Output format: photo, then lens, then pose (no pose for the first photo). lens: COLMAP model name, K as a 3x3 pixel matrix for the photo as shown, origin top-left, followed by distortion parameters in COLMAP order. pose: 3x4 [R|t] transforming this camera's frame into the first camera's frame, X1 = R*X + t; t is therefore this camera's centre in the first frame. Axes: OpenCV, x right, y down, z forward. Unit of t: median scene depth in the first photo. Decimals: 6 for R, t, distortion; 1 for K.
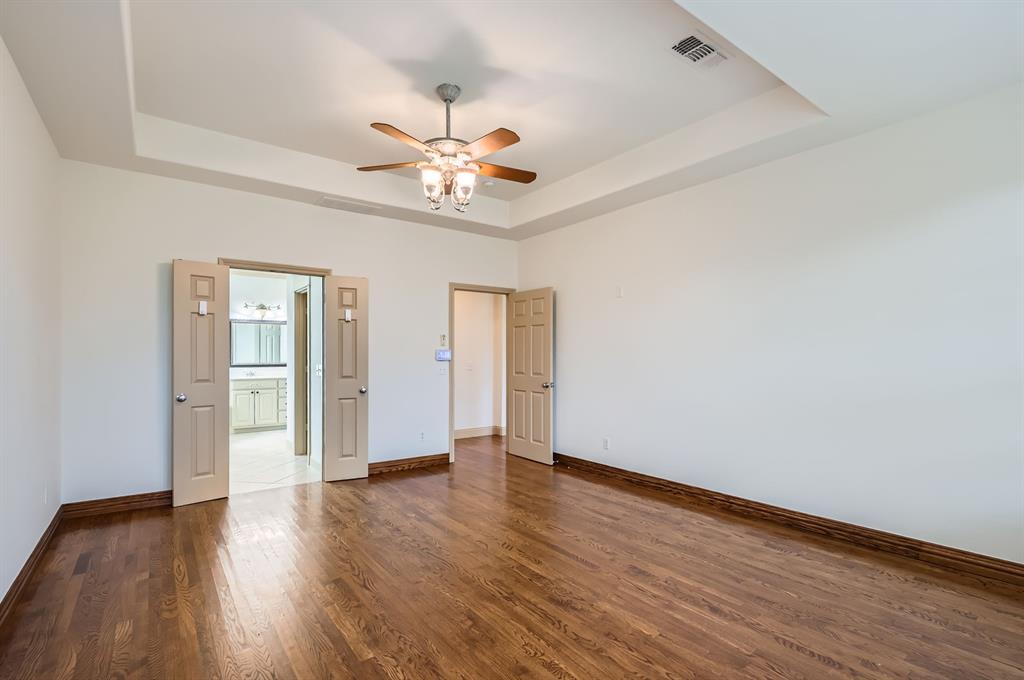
lens RADIAL K [[470.4, 0, 511.0], [0, 470.4, 345.5], [0, 0, 1]] dist [-0.003613, 0.000001]
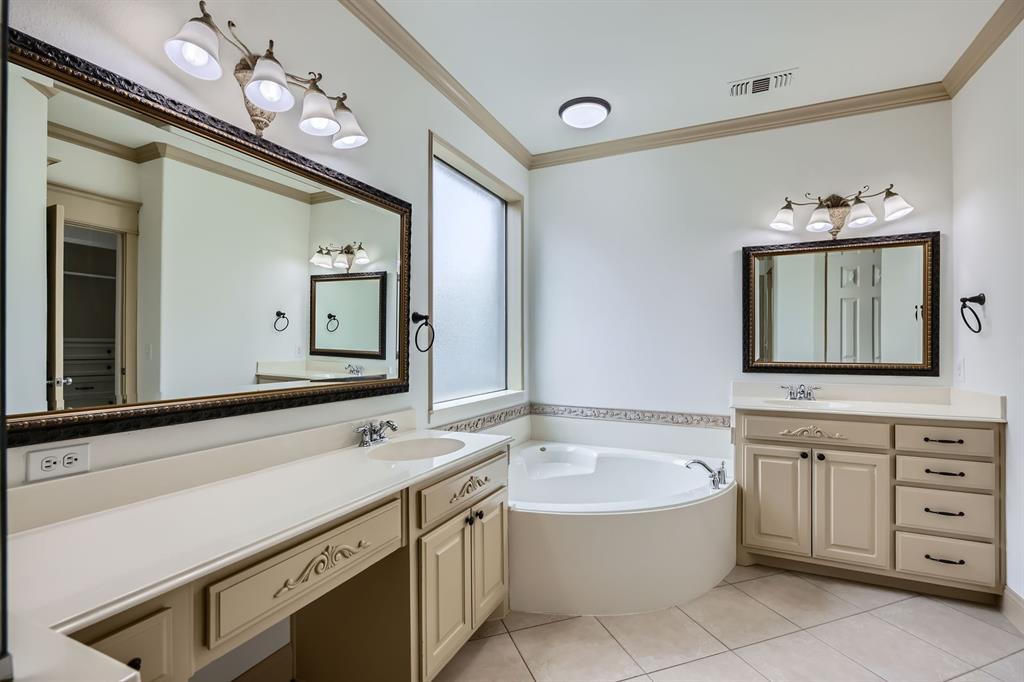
lens RADIAL K [[470.4, 0, 511.8], [0, 470.4, 345.1], [0, 0, 1]] dist [-0.003613, 0.000001]
pose [[0.474425, -0.001681, -0.880294, -0.346234], [0.003156, 0.999995, -0.000209, 0.022759], [0.880290, -0.002679, 0.474428, 0.641157]]
